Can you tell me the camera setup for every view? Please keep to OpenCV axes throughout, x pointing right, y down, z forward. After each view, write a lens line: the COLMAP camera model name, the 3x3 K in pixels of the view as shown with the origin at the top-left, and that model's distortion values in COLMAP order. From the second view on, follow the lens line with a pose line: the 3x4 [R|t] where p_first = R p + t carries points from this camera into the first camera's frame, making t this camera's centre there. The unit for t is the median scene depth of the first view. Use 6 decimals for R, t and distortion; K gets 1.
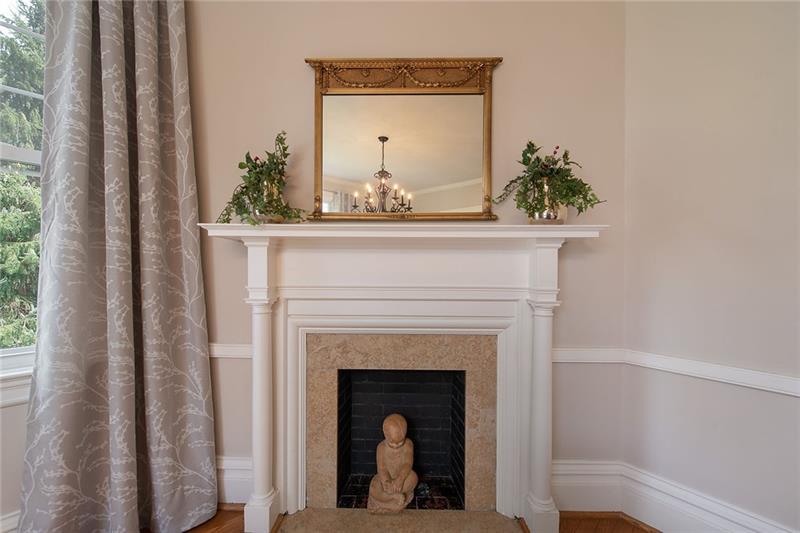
lens RADIAL K [[322.4, 0, 400.0], [0, 322.4, 266.5], [0, 0, 1]] dist [0.000239, 0.000005]
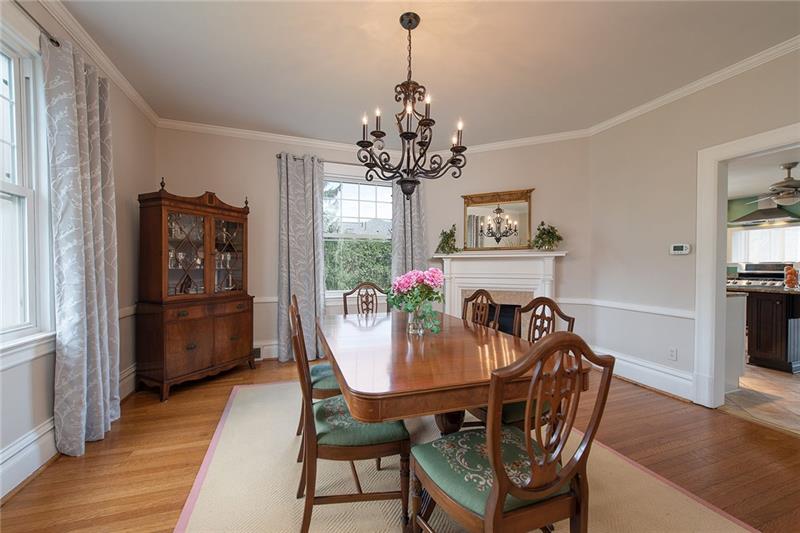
lens RADIAL K [[322.4, 0, 400.0], [0, 322.4, 266.5], [0, 0, 1]] dist [0.000239, 0.000005]
pose [[0.920074, -0.010521, -0.391603, 0.333278], [0.010852, 0.999940, -0.001368, -0.005397], [0.391594, -0.002991, 0.920133, -1.895335]]
